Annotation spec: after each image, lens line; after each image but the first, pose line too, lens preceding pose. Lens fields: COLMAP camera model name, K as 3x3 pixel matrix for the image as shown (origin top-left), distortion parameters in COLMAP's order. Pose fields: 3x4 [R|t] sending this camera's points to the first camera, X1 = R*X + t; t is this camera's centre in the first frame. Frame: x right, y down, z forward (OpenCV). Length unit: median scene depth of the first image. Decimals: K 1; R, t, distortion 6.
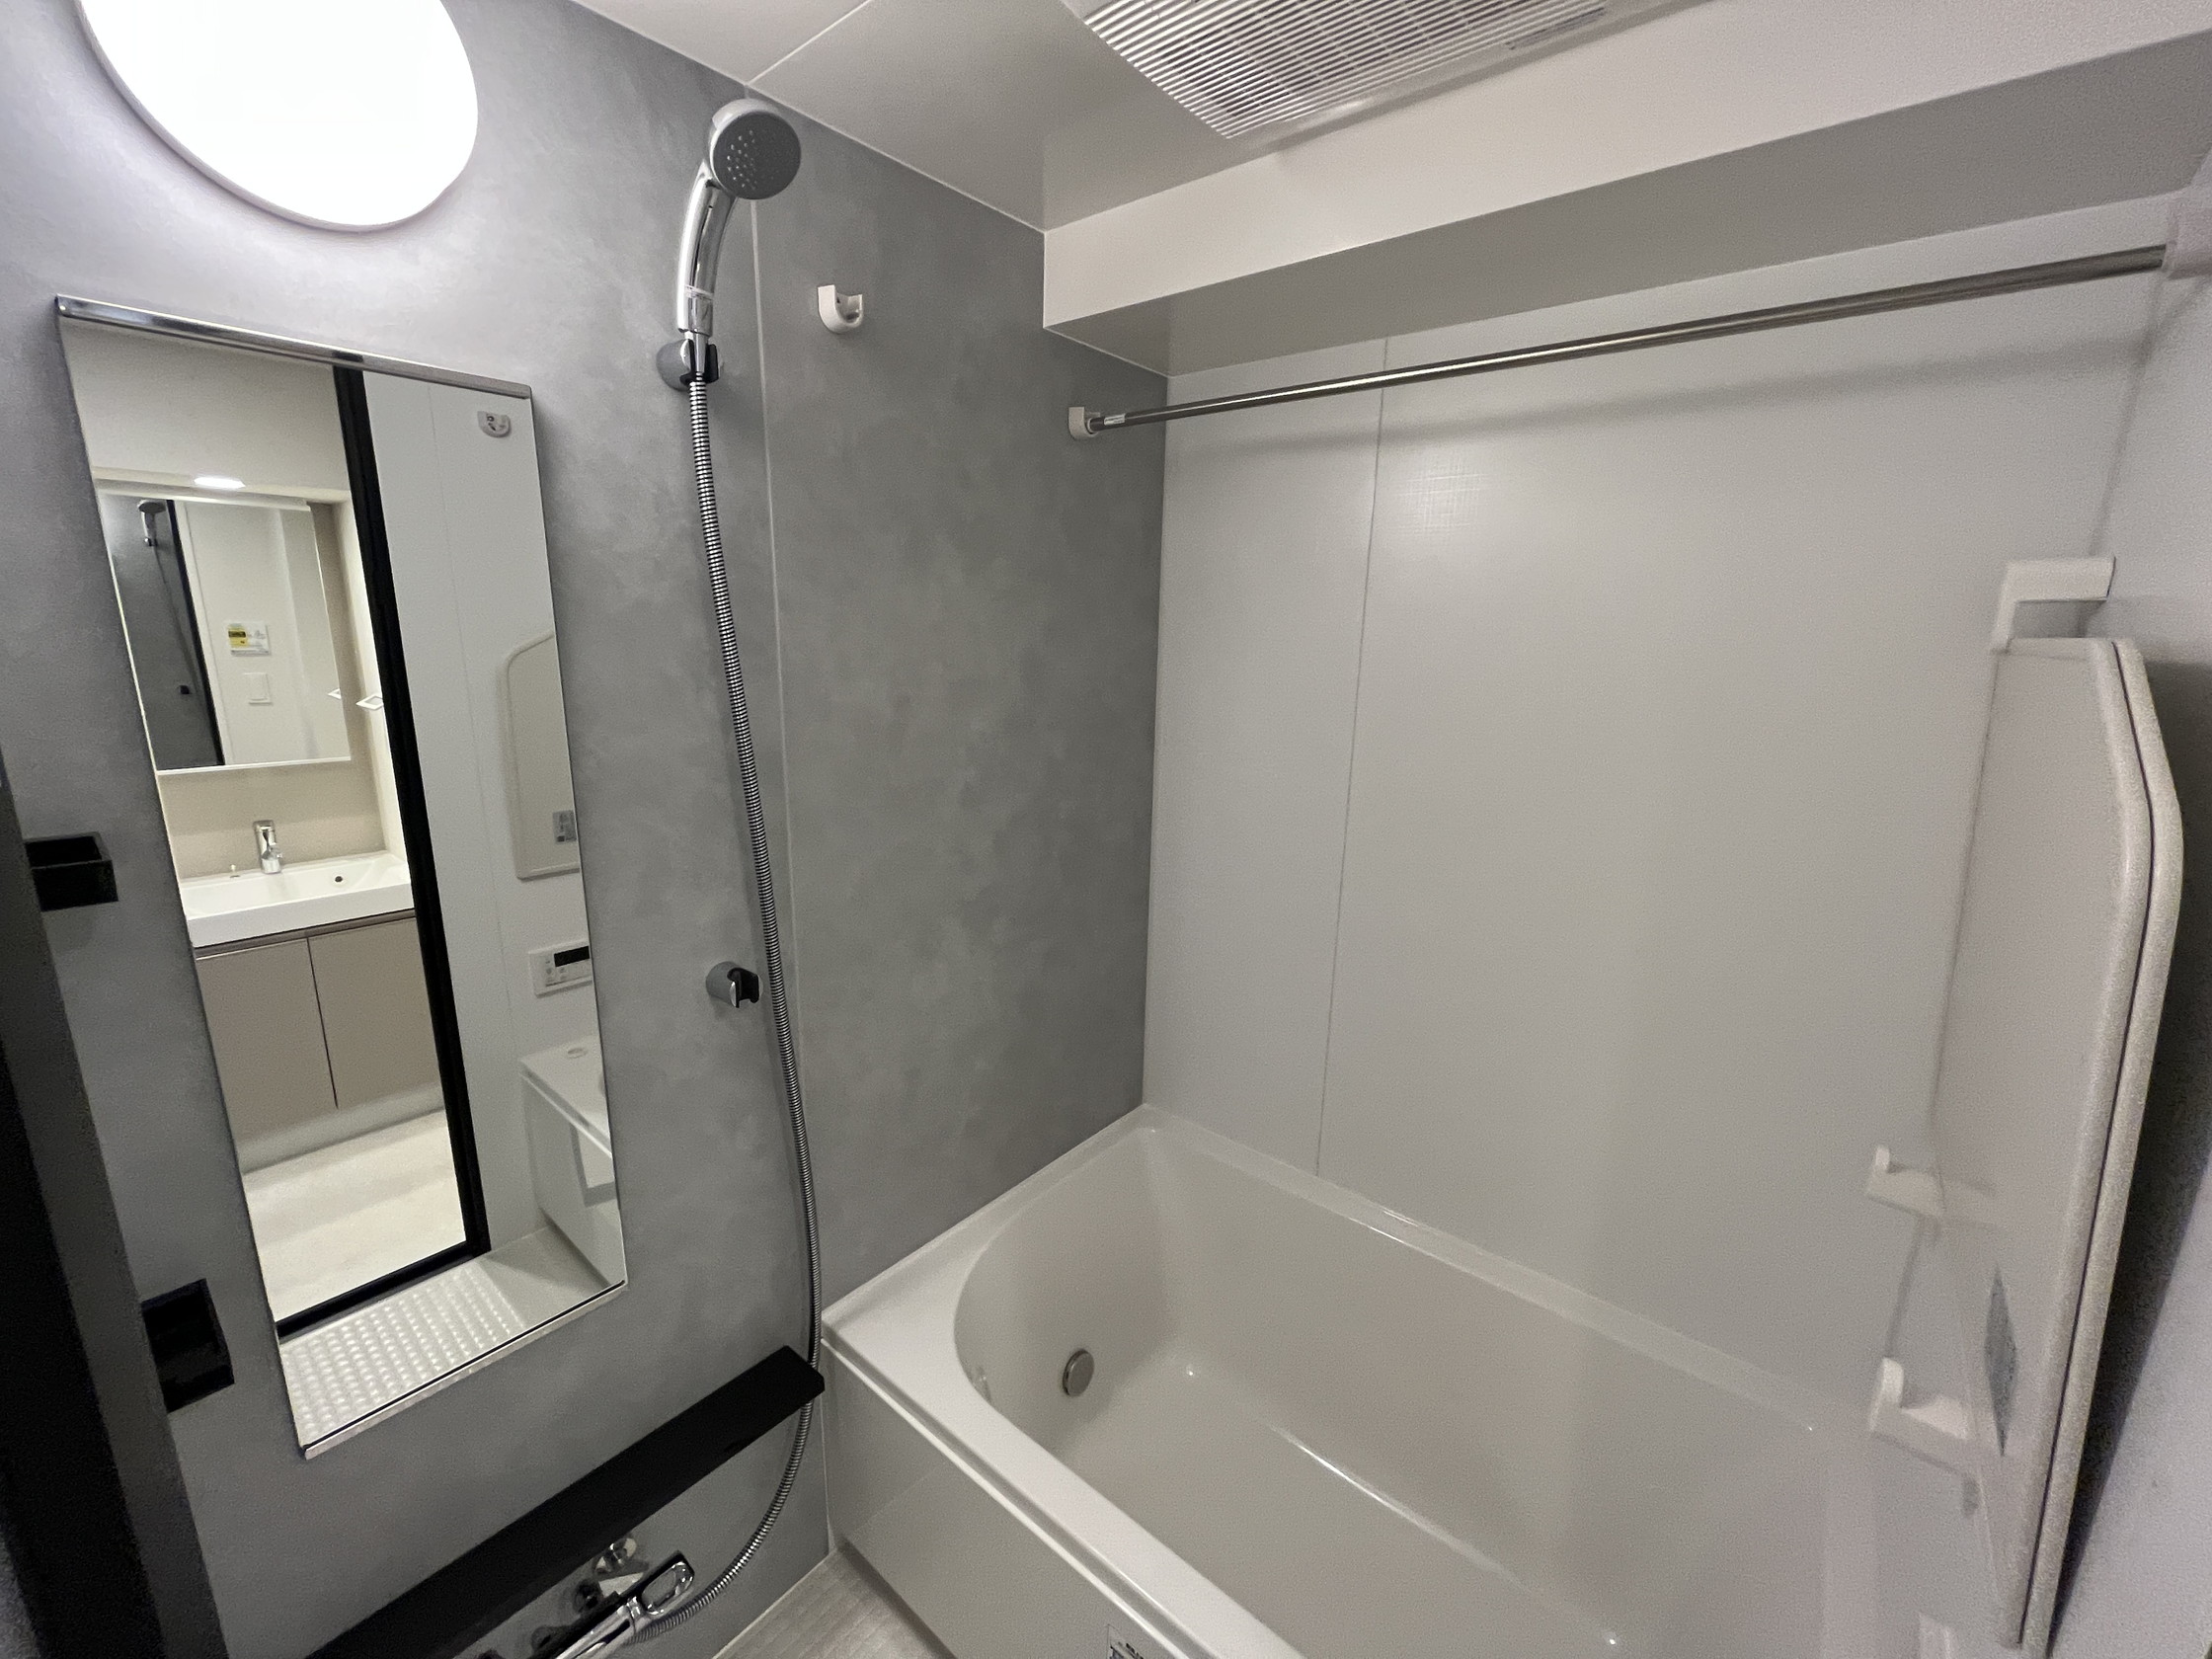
lens RADIAL K [[893.6, 0, 1102.1], [0, 893.6, 816.8], [0, 0, 1]] dist [-0.001872, 0.001354]
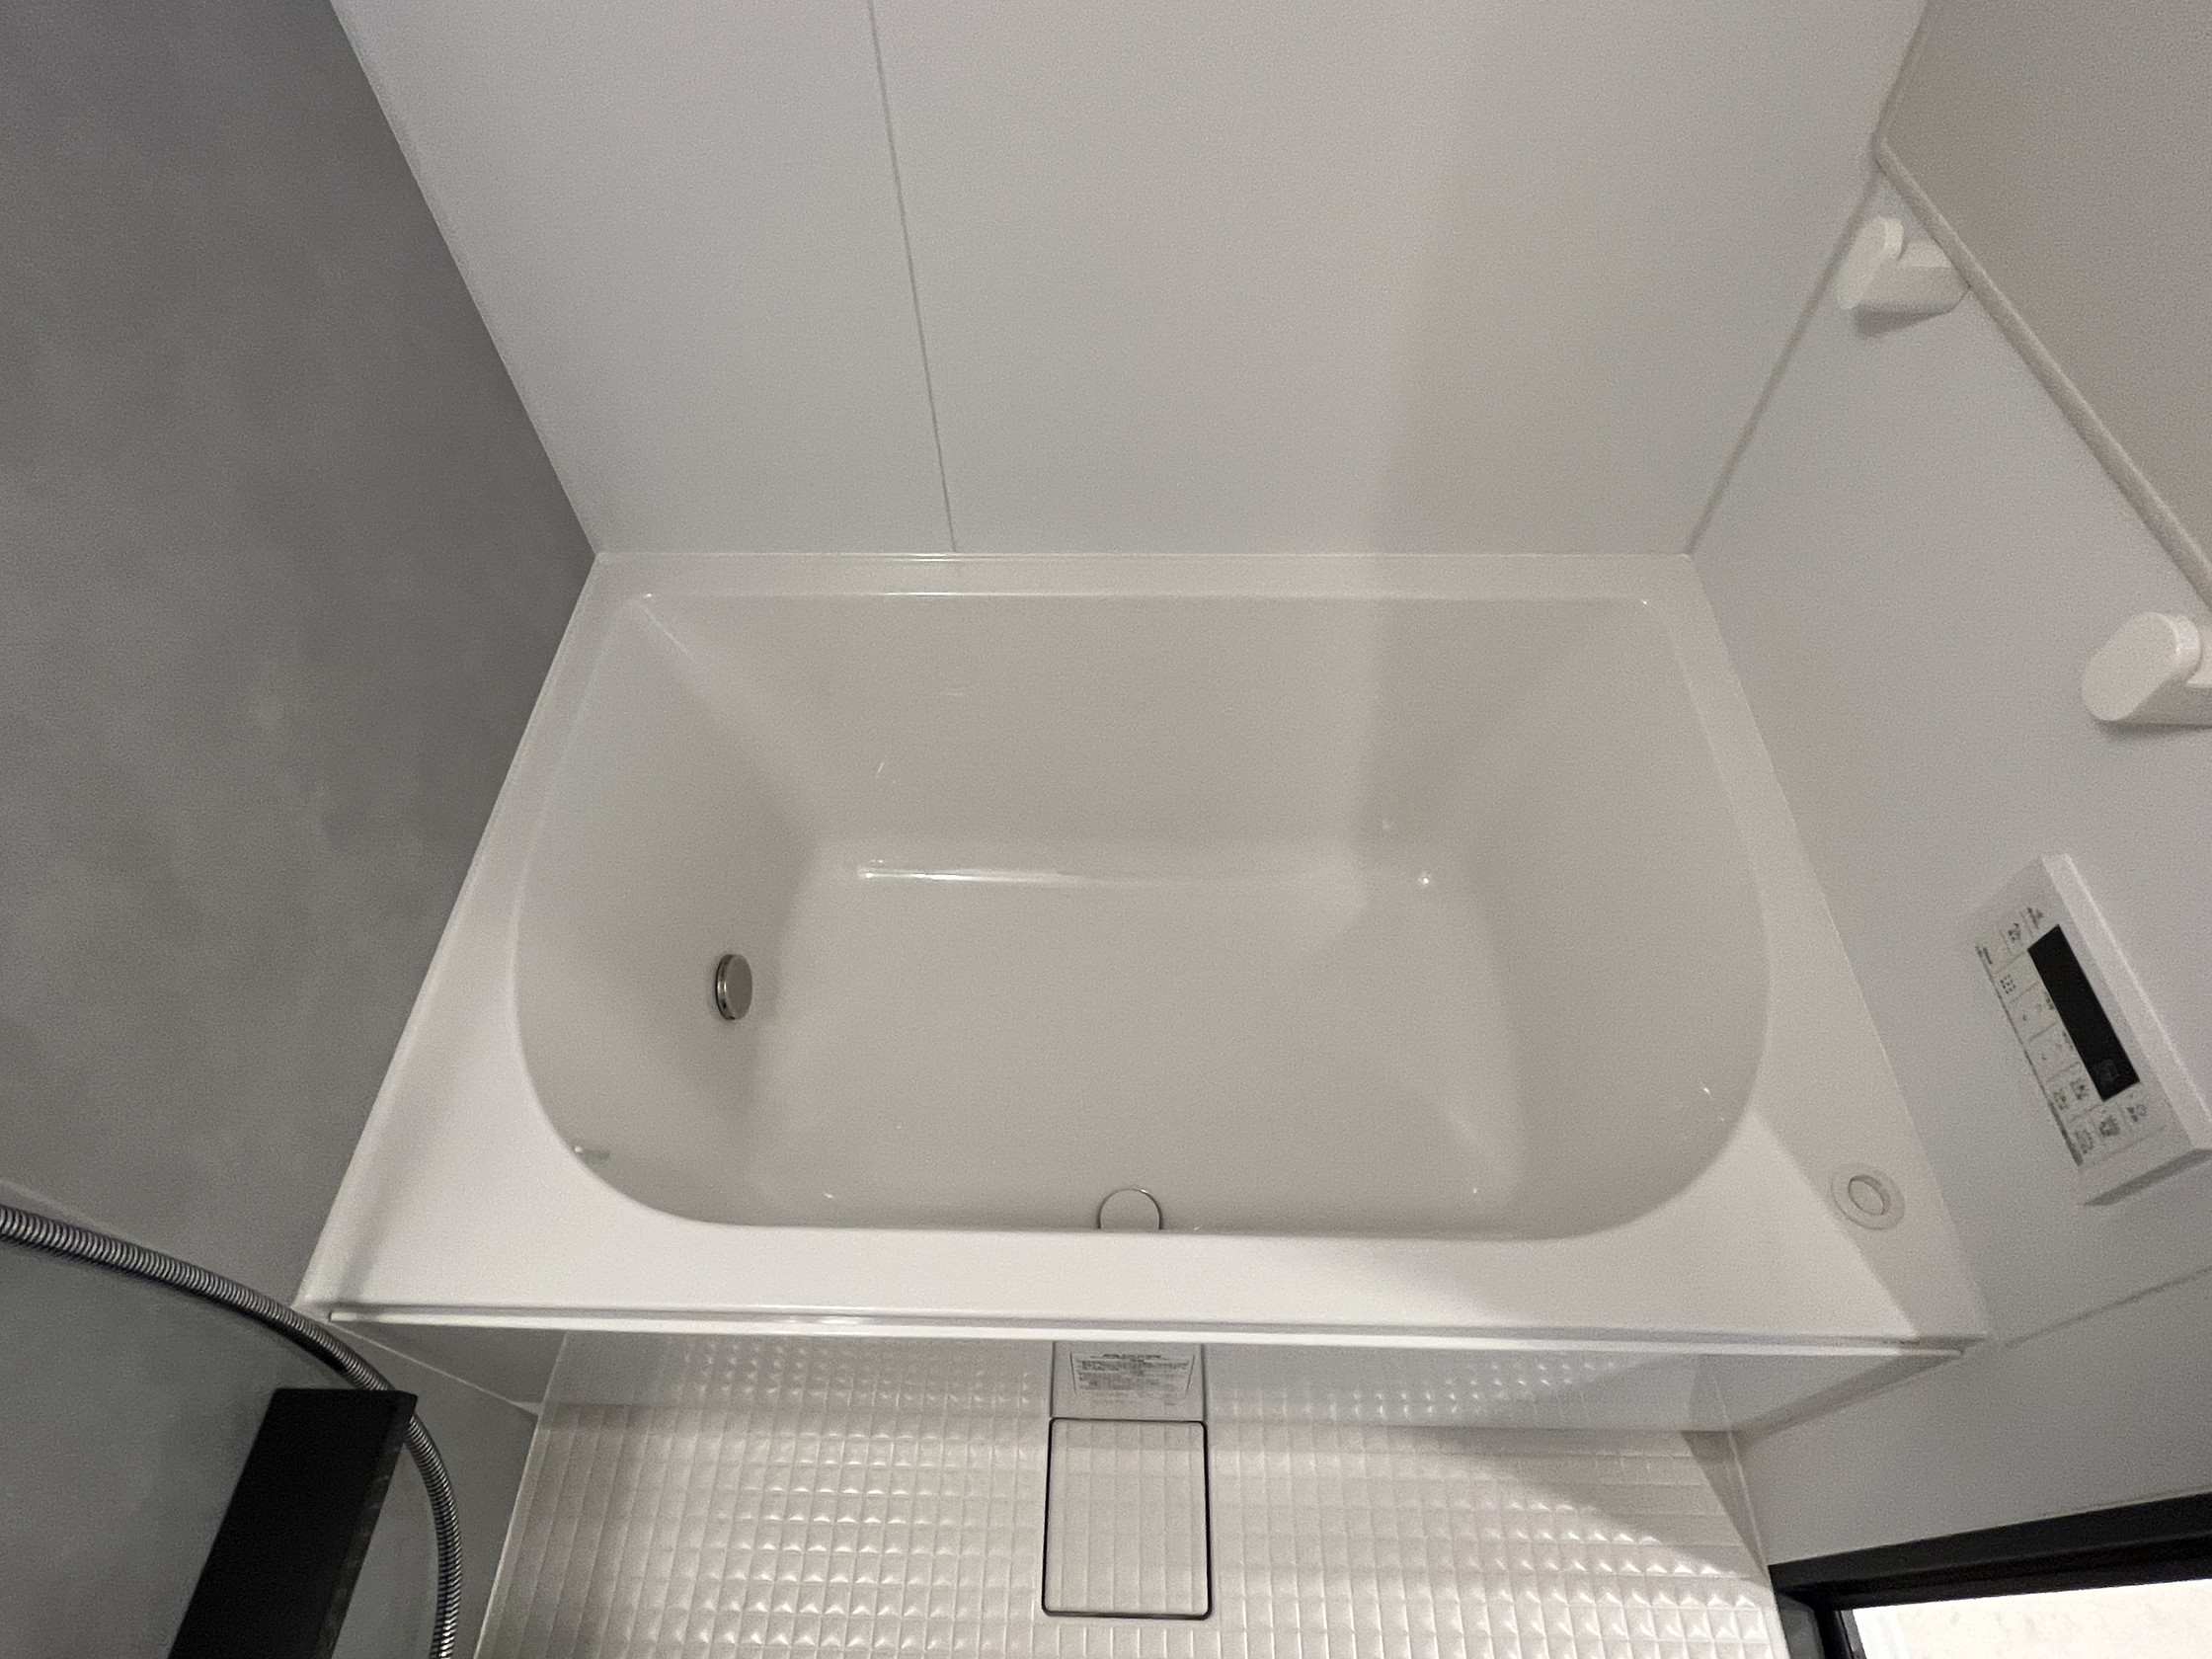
lens RADIAL K [[1186.1, 0, 1123.0], [0, 1186.1, 830.8], [0, 0, 1]] dist [-0.002292, 0.004651]
pose [[0.783808, -0.521716, 0.336835, -0.041494], [0.163100, 0.696309, 0.698965, -0.002967], [-0.599203, -0.492917, 0.630864, 0.407524]]
